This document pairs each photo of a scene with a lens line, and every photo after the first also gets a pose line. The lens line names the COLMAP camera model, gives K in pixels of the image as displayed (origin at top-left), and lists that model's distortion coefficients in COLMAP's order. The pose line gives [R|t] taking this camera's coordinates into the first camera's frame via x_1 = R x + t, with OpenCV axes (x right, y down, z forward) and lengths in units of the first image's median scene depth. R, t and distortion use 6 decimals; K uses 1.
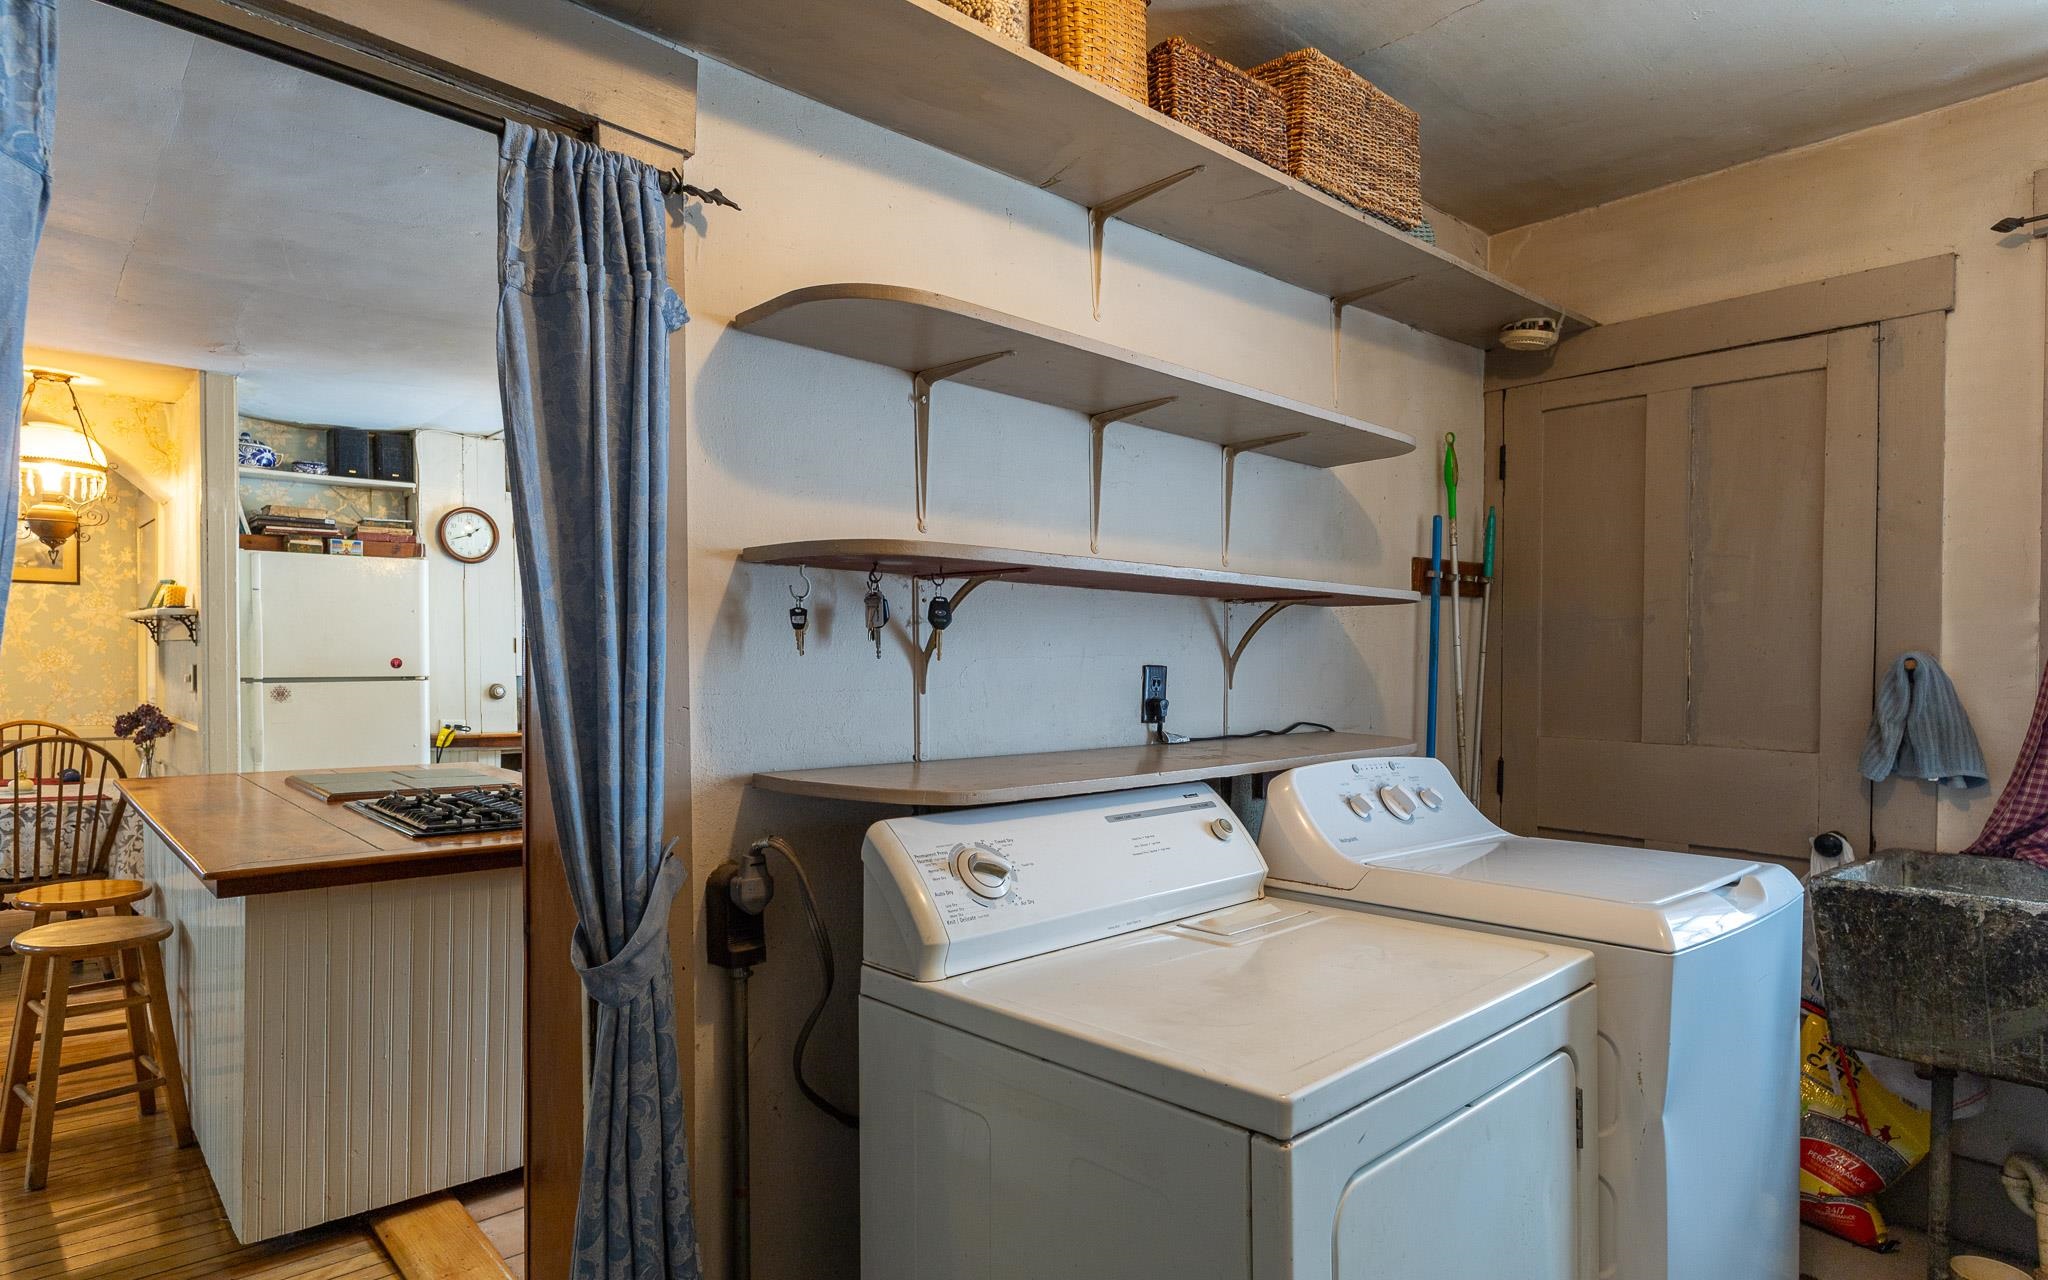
lens RADIAL K [[1136.0, 0, 977.9], [0, 1136.0, 691.6], [0, 0, 1]] dist [0.001094, -0.007134]
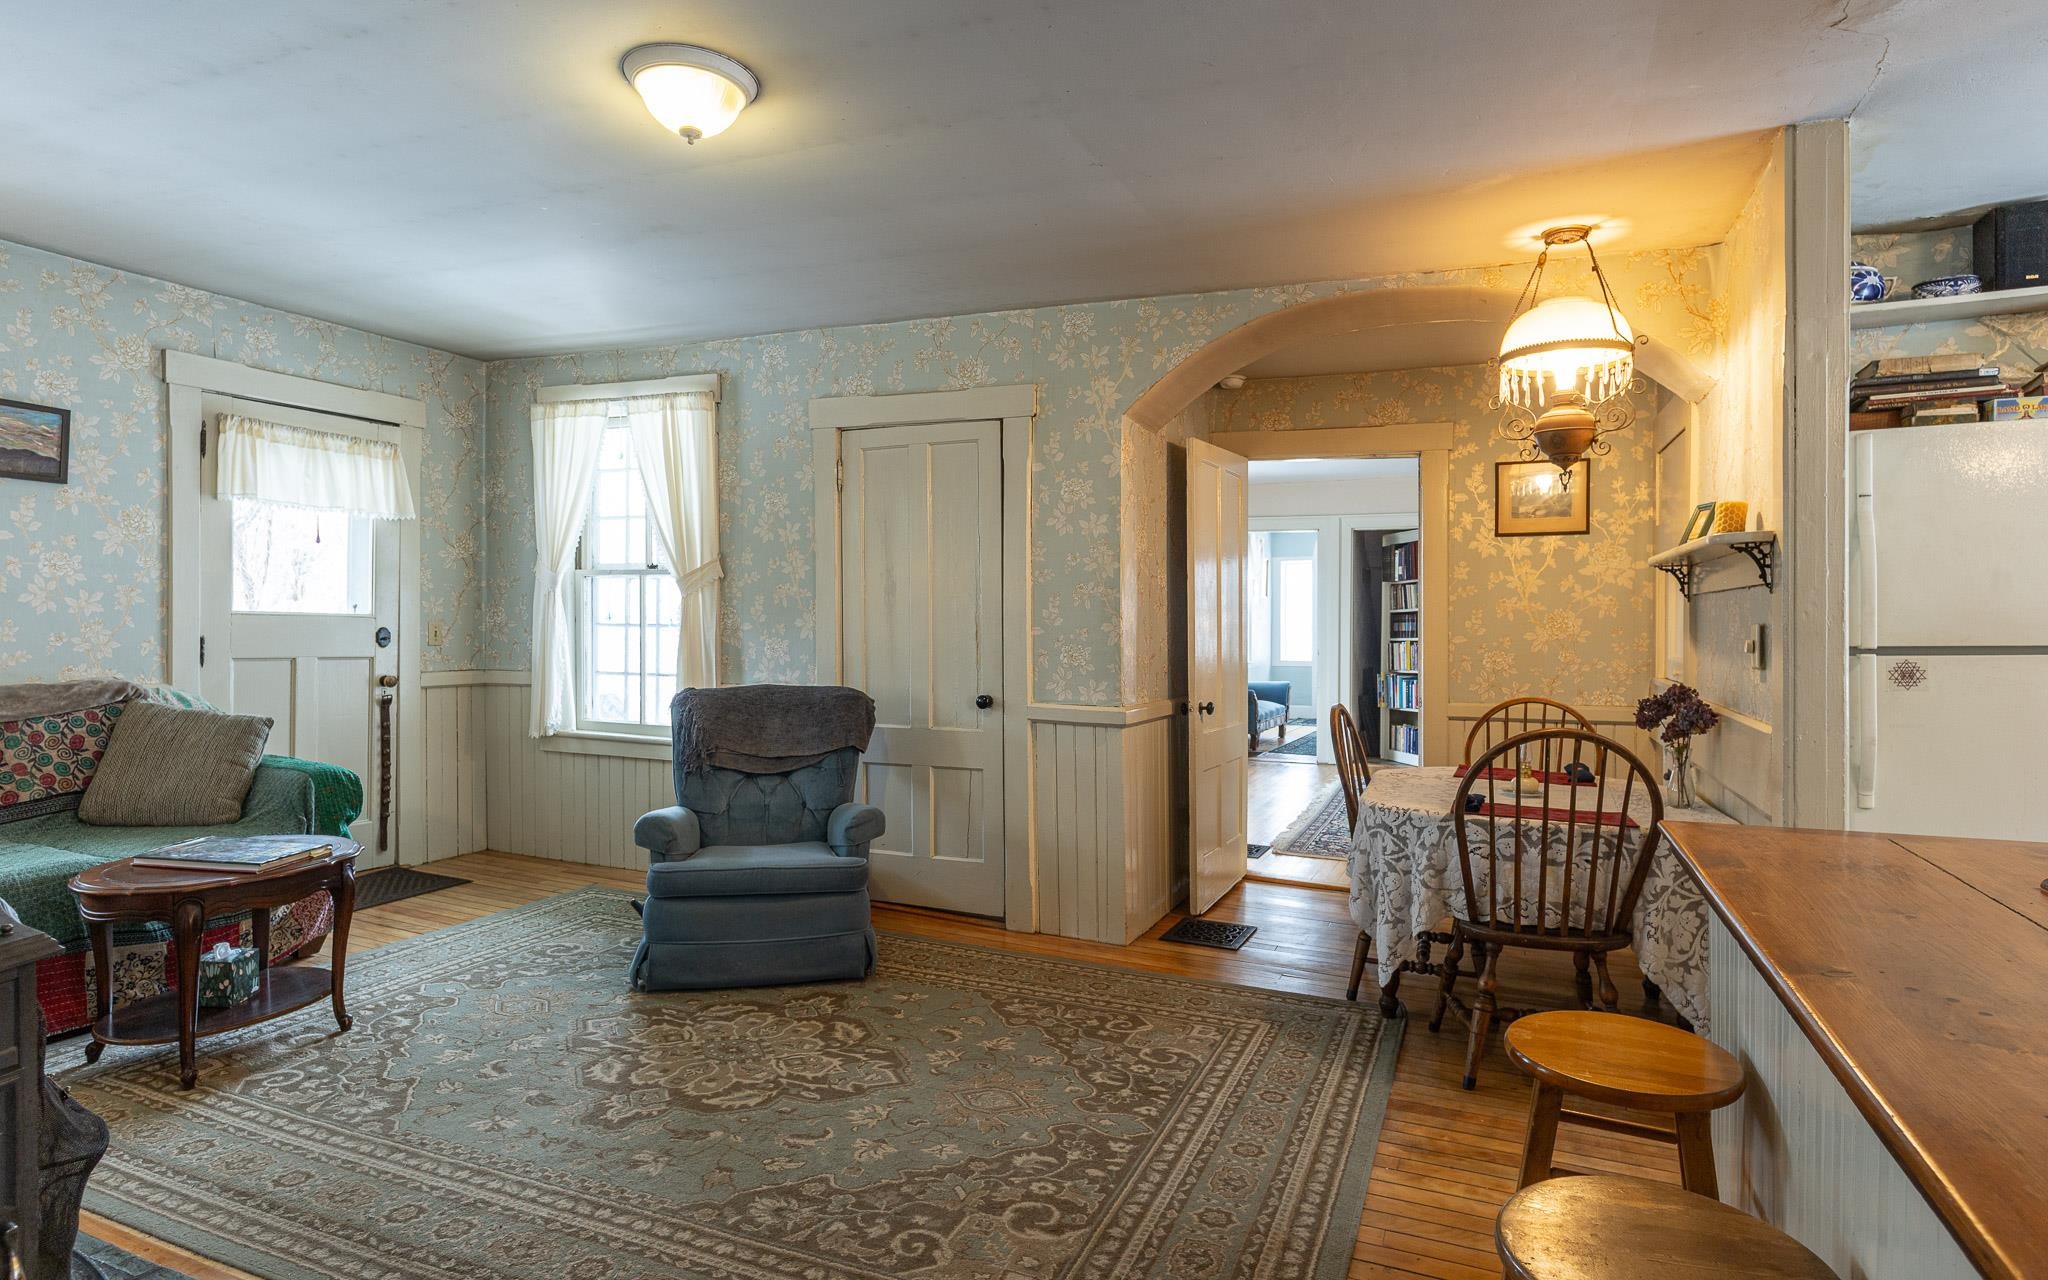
lens RADIAL K [[1058.1, 0, 1061.4], [0, 1058.1, 636.1], [0, 0, 1]] dist [-0.000136, -0.000524]
pose [[0.437119, -0.005358, -0.899388, -0.314981], [-0.018864, 0.999708, -0.015124, -0.001385], [0.899206, 0.023577, 0.436890, 0.375890]]
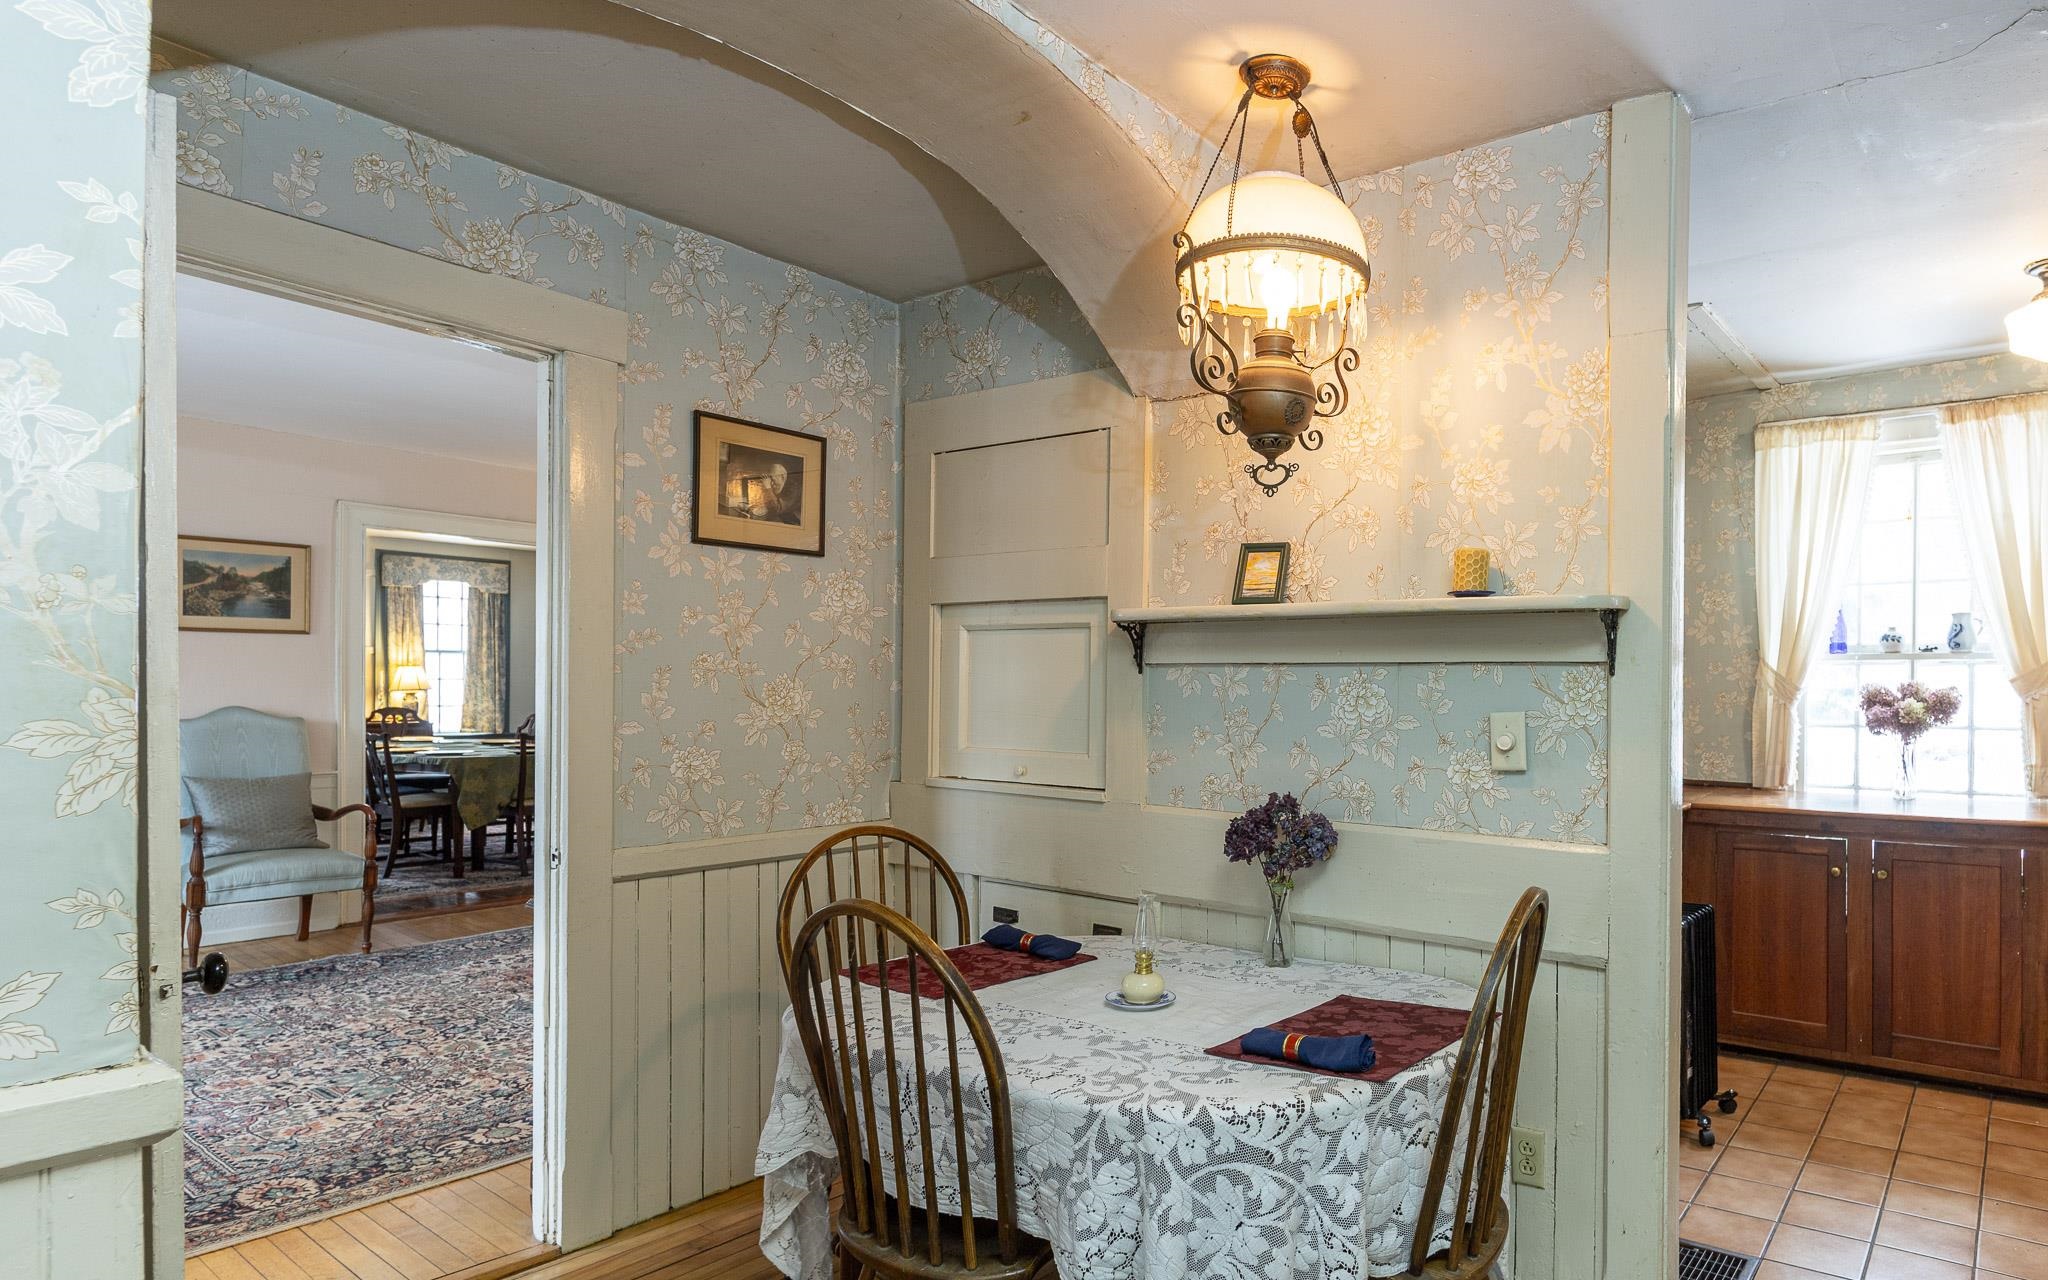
lens RADIAL K [[1172.7, 0, 1194.7], [0, 1172.7, 691.5], [0, 0, 1]] dist [-0.004111, -0.001924]
pose [[0.972743, -0.005939, 0.231810, -0.881192], [0.010454, 0.999779, -0.018254, -0.024014], [-0.231651, 0.020180, 0.972590, 0.509556]]
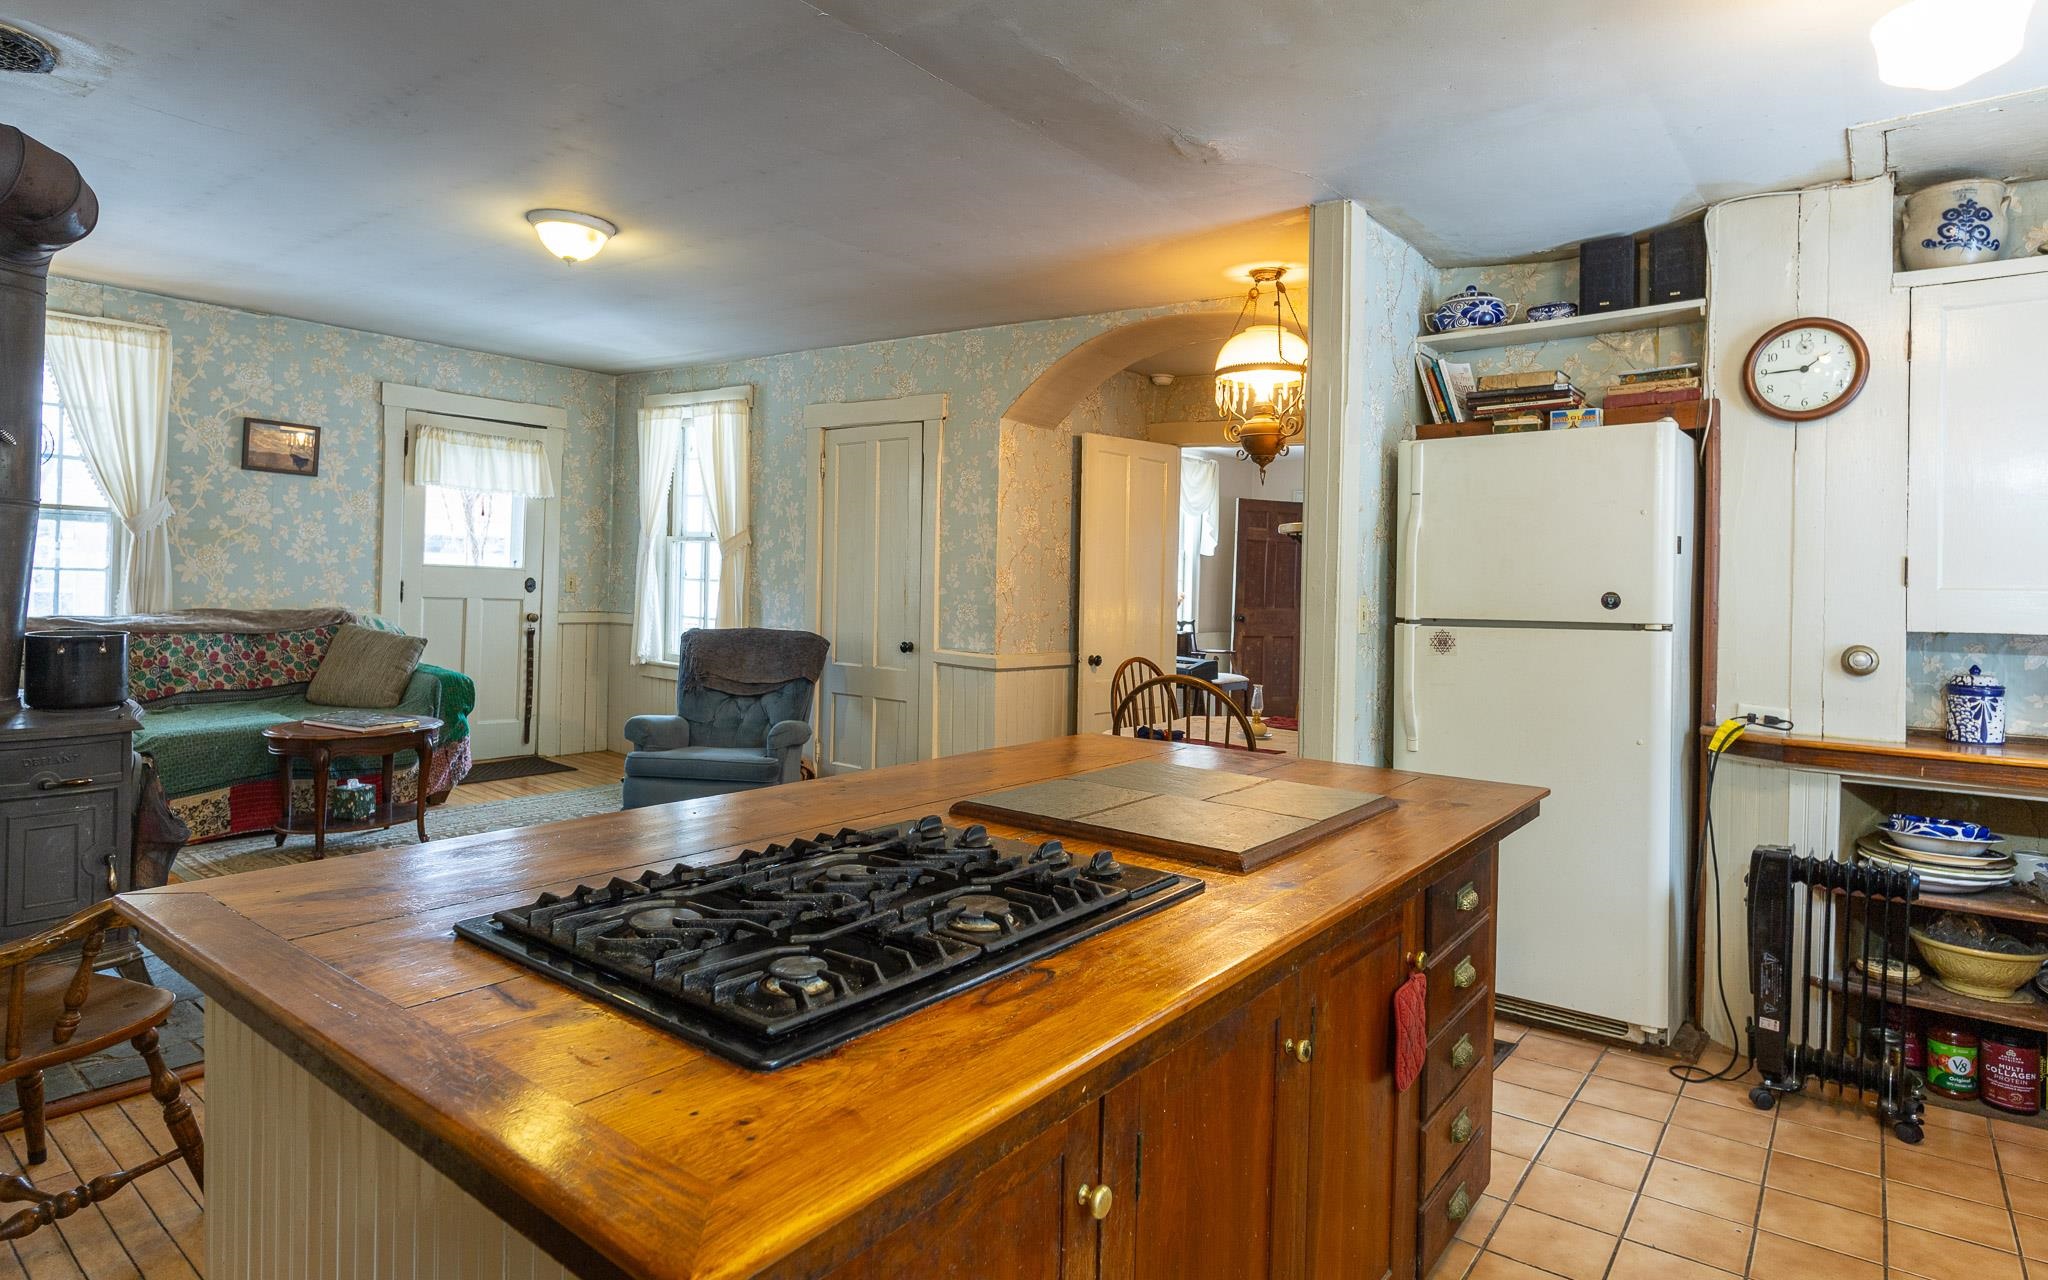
lens RADIAL K [[1079.8, 0, 1059.5], [0, 1079.8, 594.9], [0, 0, 1]] dist [0.000309, -0.000615]
pose [[0.195426, -0.001454, -0.980717, -0.013125], [-0.048460, 0.998763, -0.011137, -0.007981], [0.979520, 0.049702, 0.195114, 0.628572]]
